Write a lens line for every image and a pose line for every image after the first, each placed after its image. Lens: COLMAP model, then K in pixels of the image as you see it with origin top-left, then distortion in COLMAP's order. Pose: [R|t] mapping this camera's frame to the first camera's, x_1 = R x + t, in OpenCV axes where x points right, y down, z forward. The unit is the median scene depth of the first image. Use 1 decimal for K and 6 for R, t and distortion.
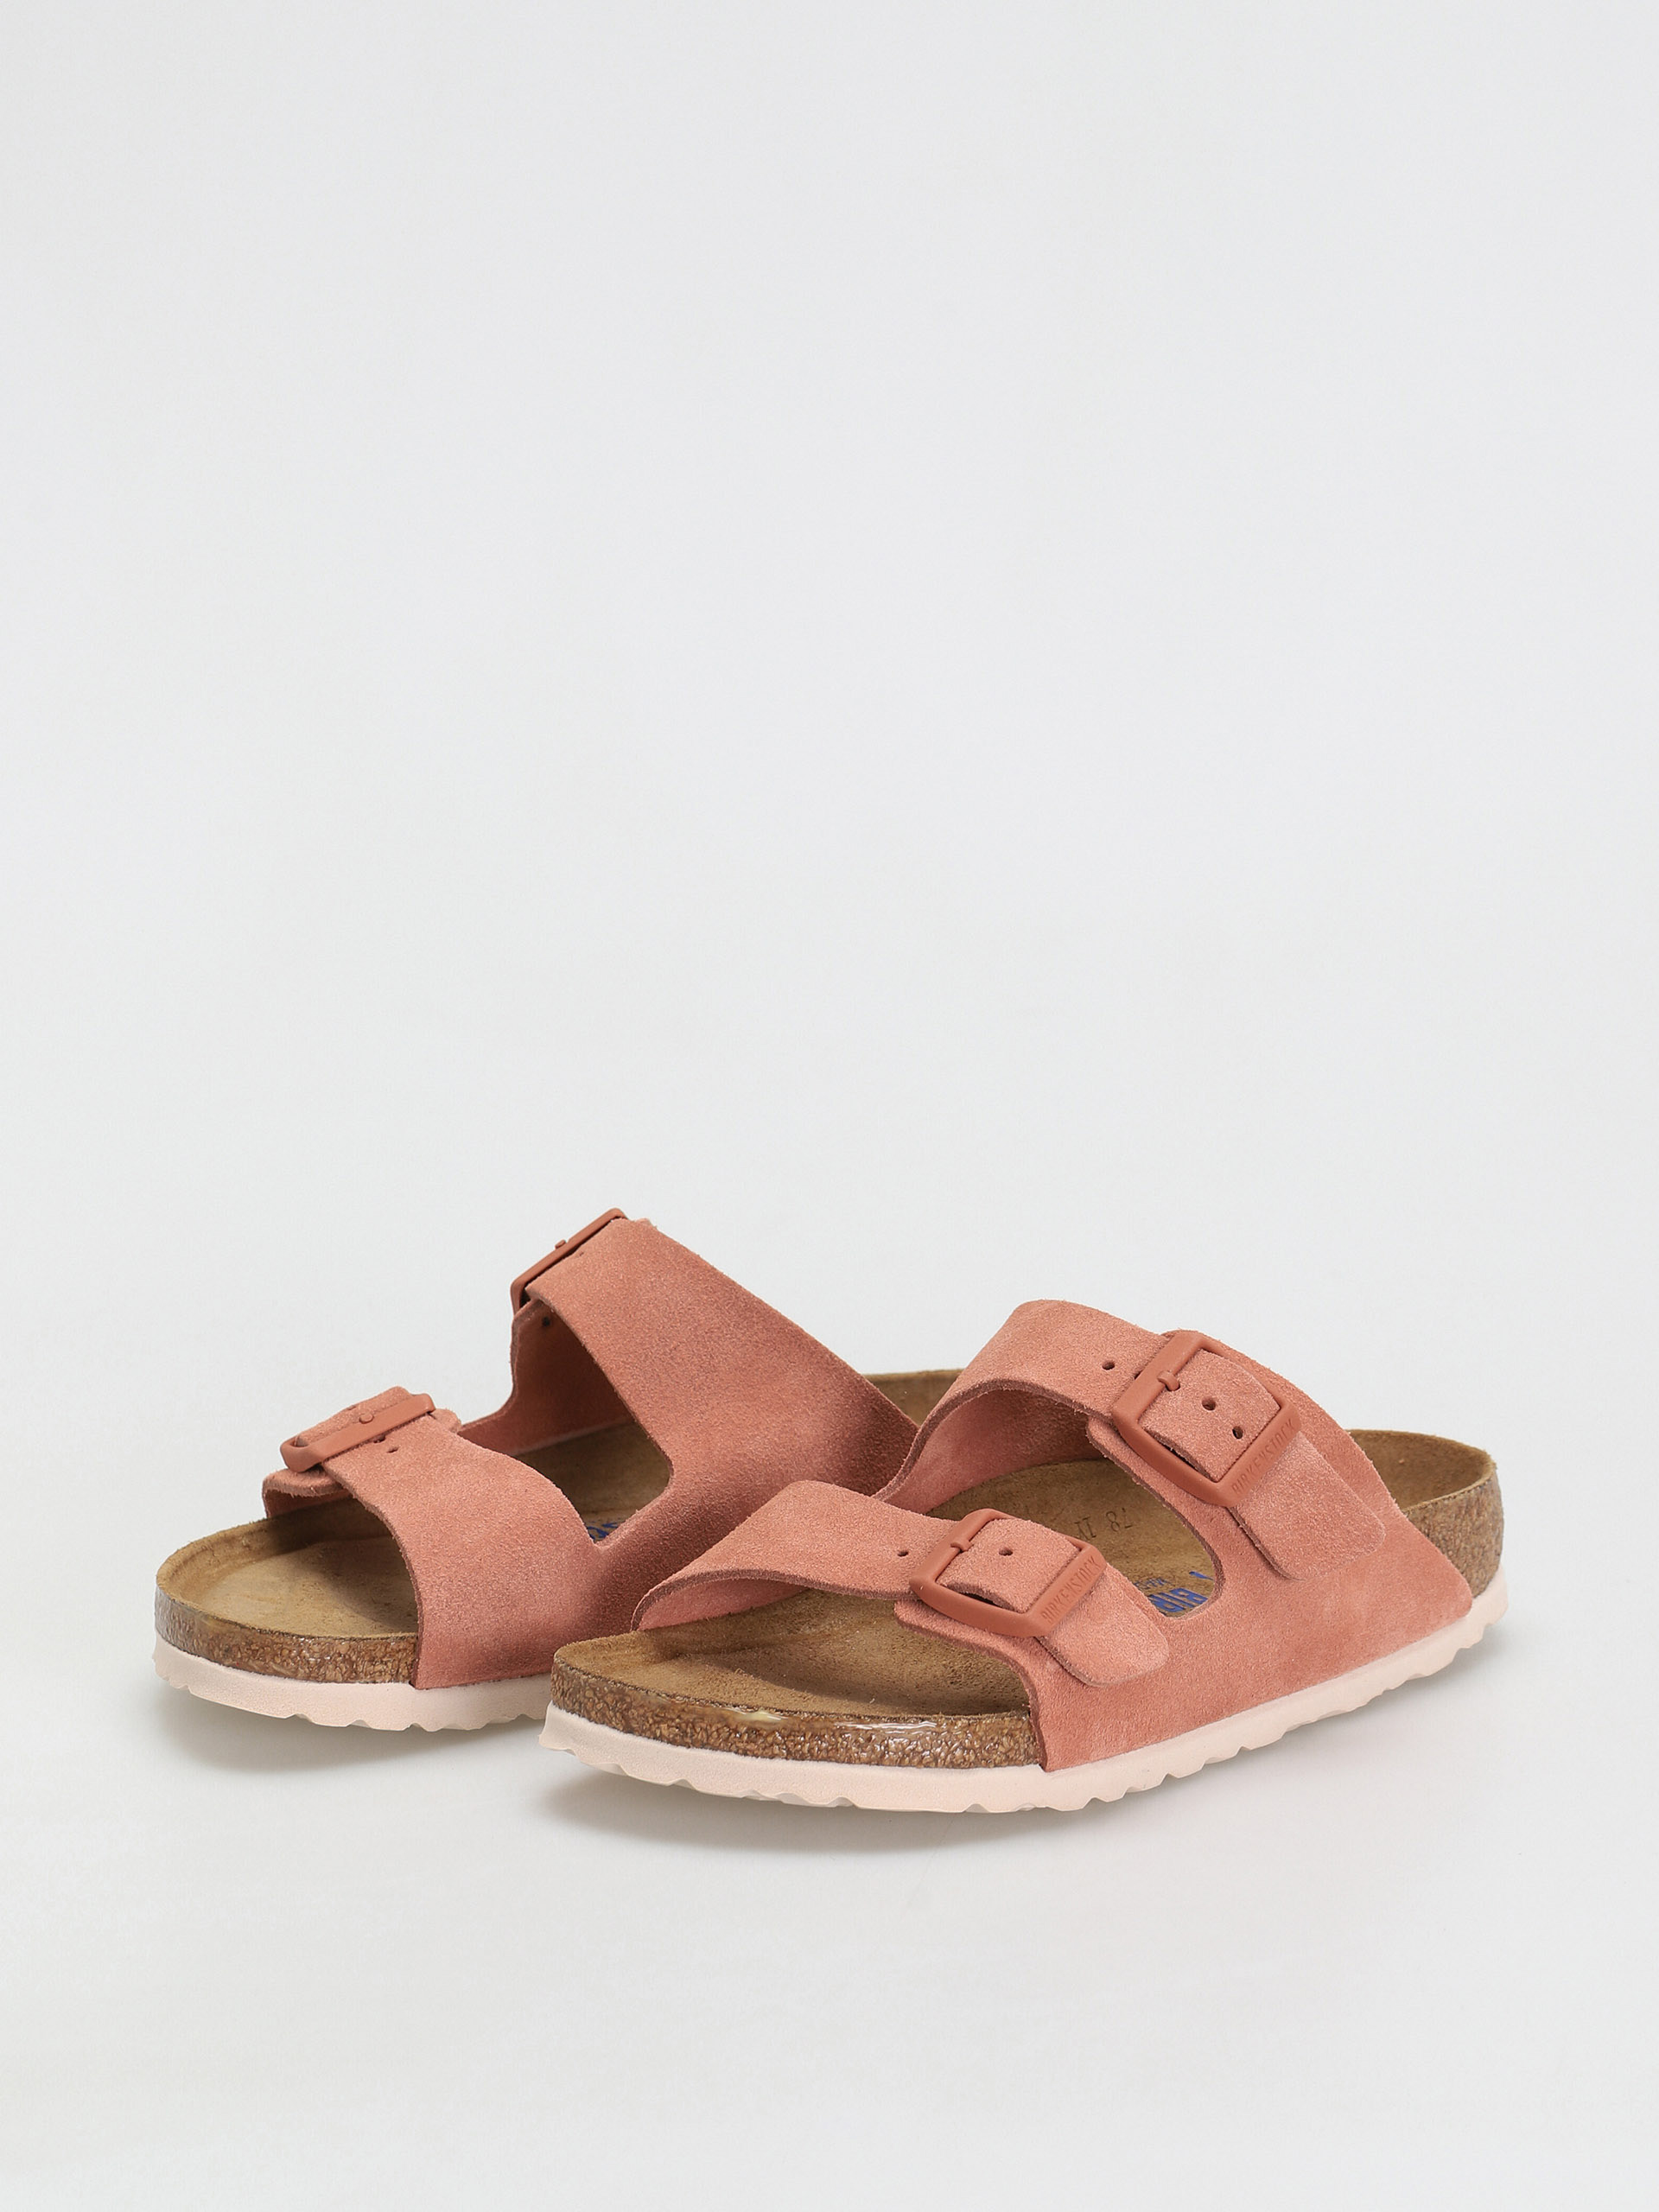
lens RADIAL K [[7933.6, 0, 829.5], [0, 7933.6, 1106.0], [0, 0, 1]] dist [-0.013912, -0.387045]
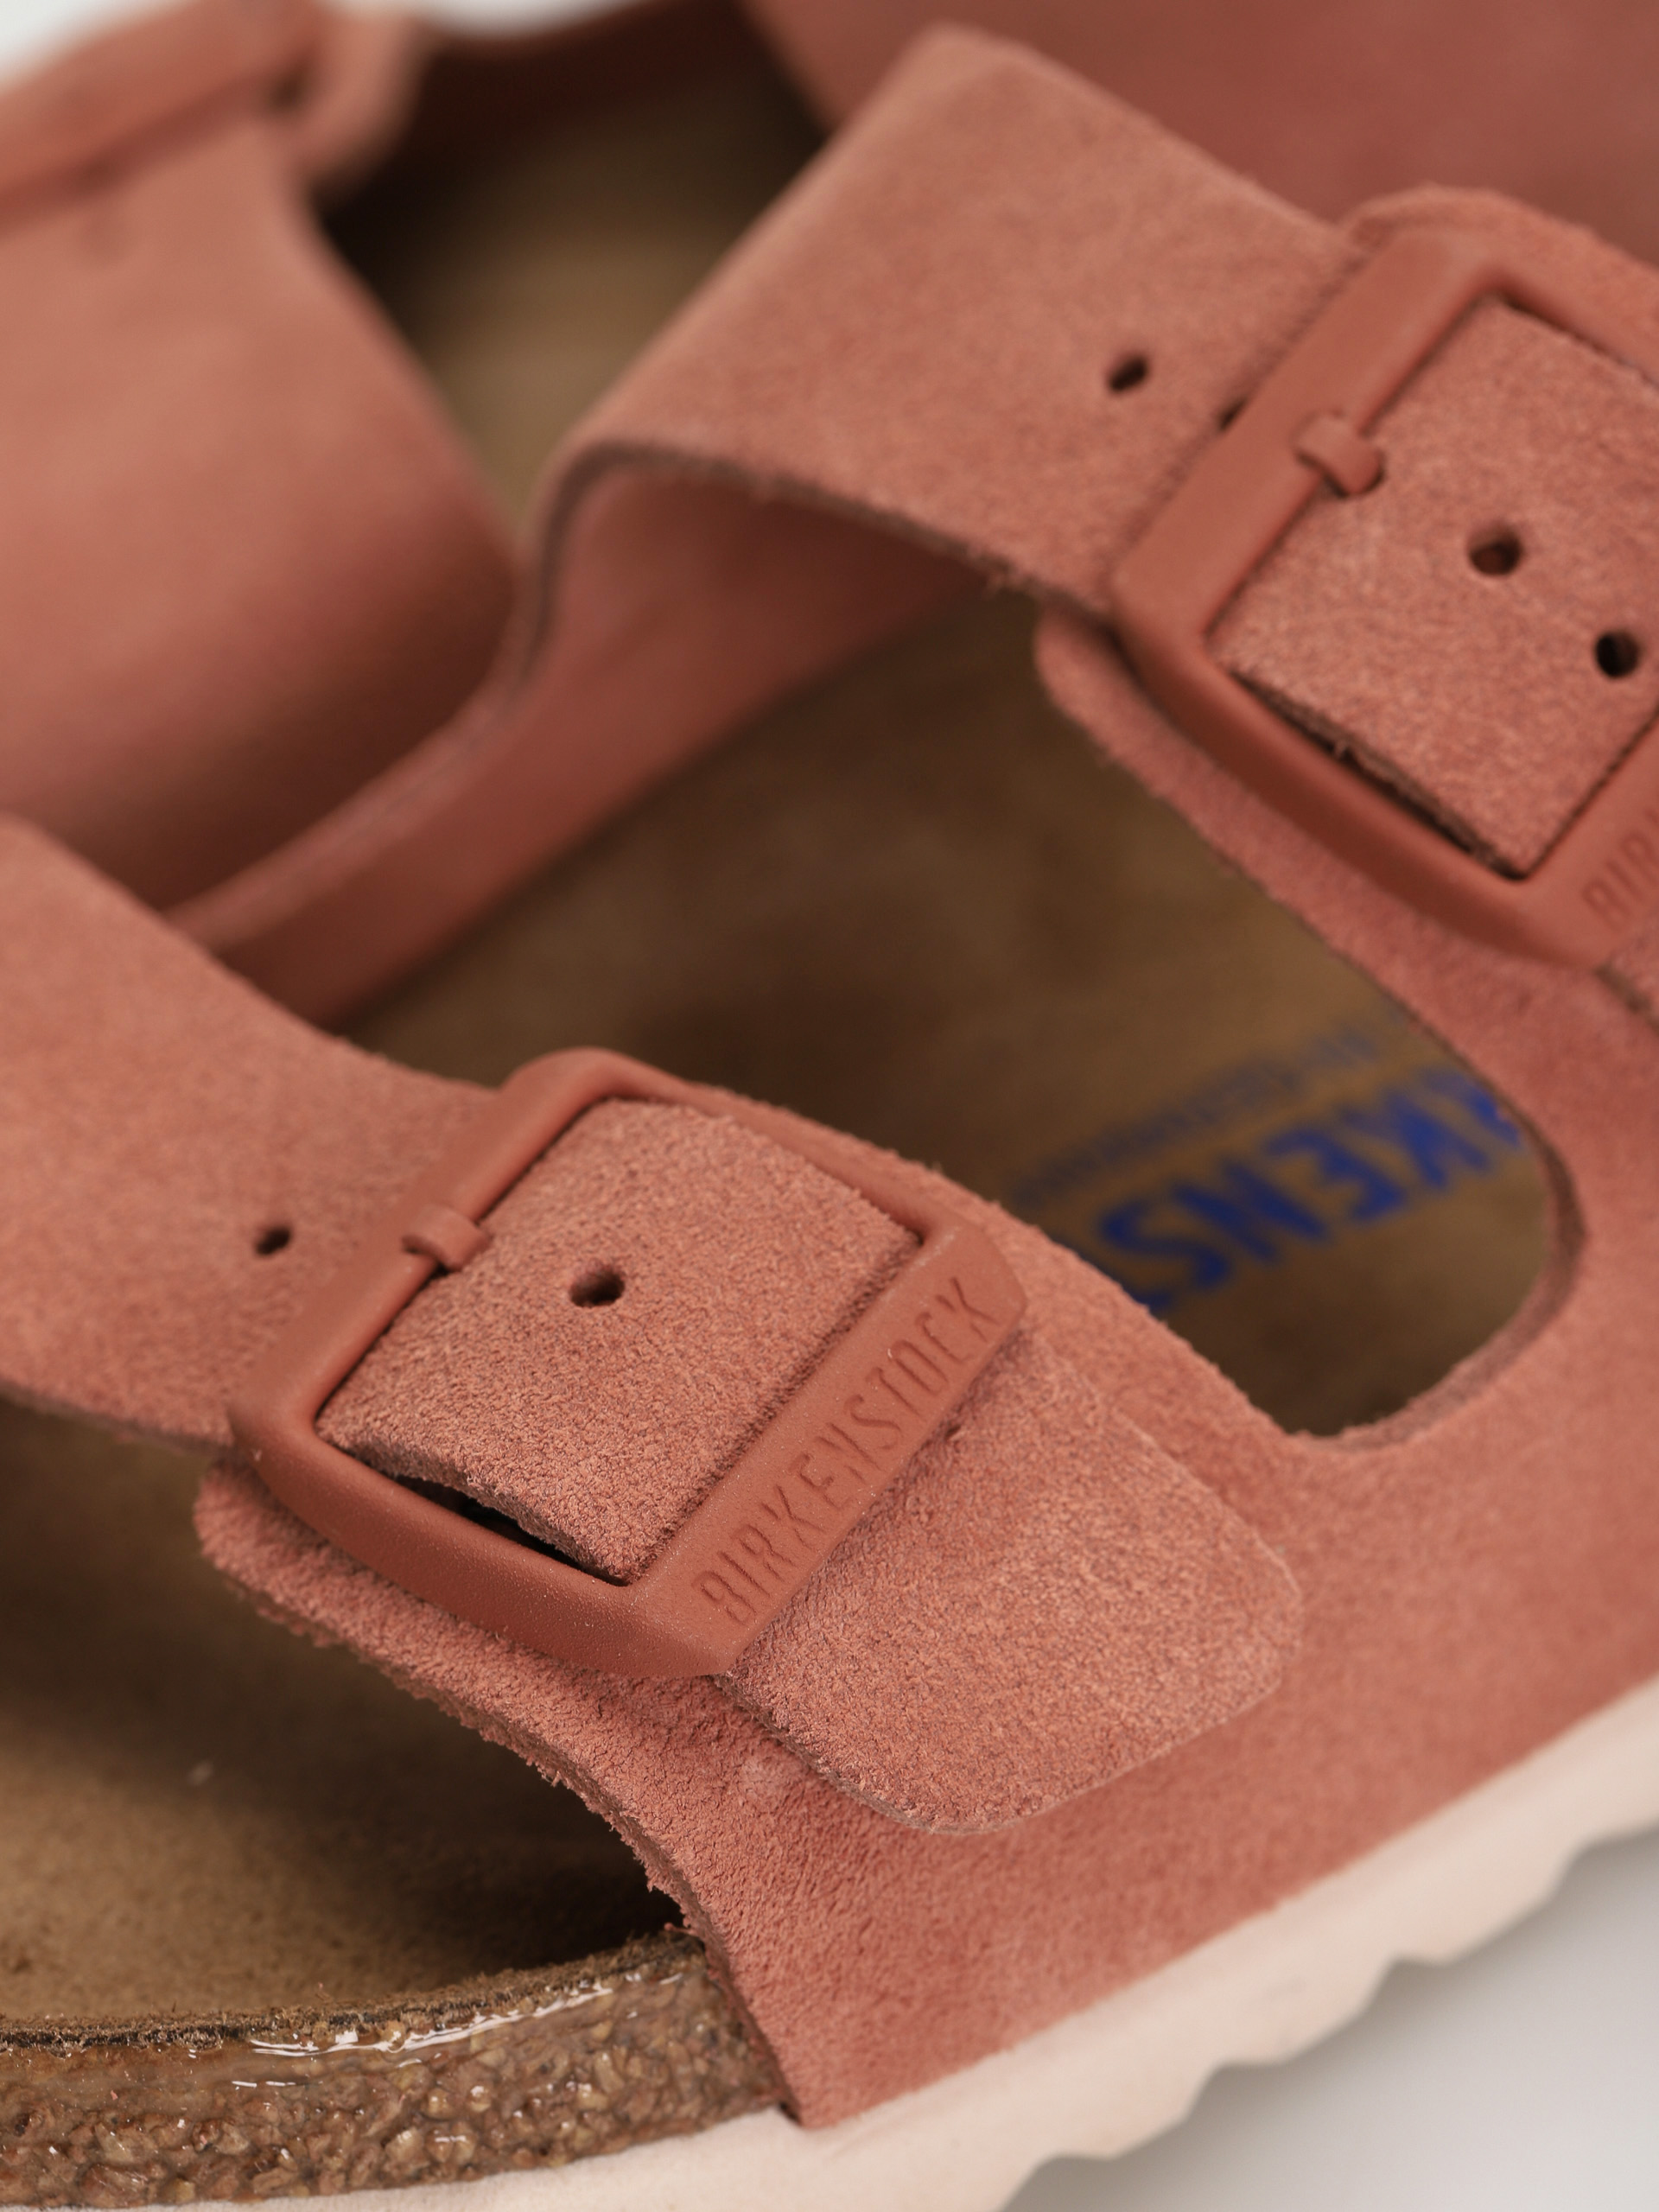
lens RADIAL K [[7933.6, 0, 829.5], [0, 7933.6, 1106.0], [0, 0, 1]] dist [-0.013912, -0.387045]
pose [[0.972955, -0.016030, -0.230440, 0.085446], [0.084058, 0.953765, 0.288559, -0.019873], [0.215160, -0.300125, 0.929318, 0.763261]]
